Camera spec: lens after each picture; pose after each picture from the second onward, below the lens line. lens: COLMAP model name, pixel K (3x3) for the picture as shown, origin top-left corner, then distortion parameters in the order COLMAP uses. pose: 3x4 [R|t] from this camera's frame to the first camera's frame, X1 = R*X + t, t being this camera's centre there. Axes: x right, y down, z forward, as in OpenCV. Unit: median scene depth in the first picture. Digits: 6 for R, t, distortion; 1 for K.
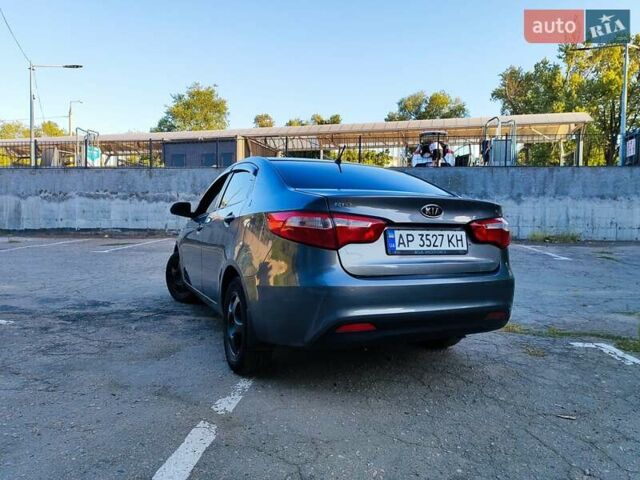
lens RADIAL K [[454.0, 0, 321.3], [0, 454.0, 239.8], [0, 0, 1]] dist [0.024271, -0.024188]
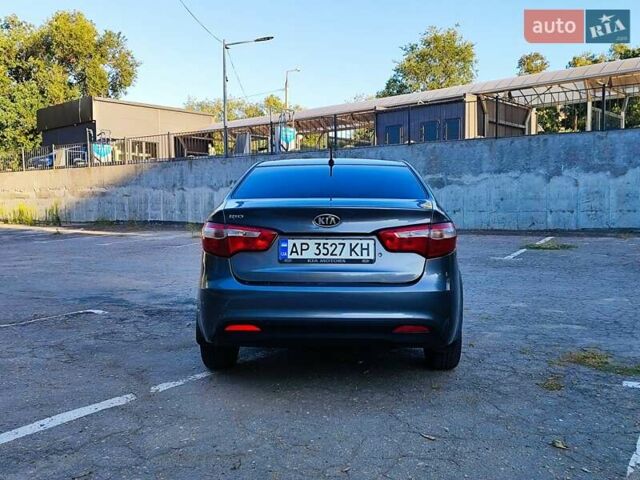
lens RADIAL K [[617.9, 0, 322.7], [0, 617.9, 238.8], [0, 0, 1]] dist [0.043176, -0.084587]
pose [[0.892529, 0.005085, -0.450962, 0.817794], [-0.000122, 0.999939, 0.011035, -0.035612], [0.450991, -0.009794, 0.892475, -0.225465]]
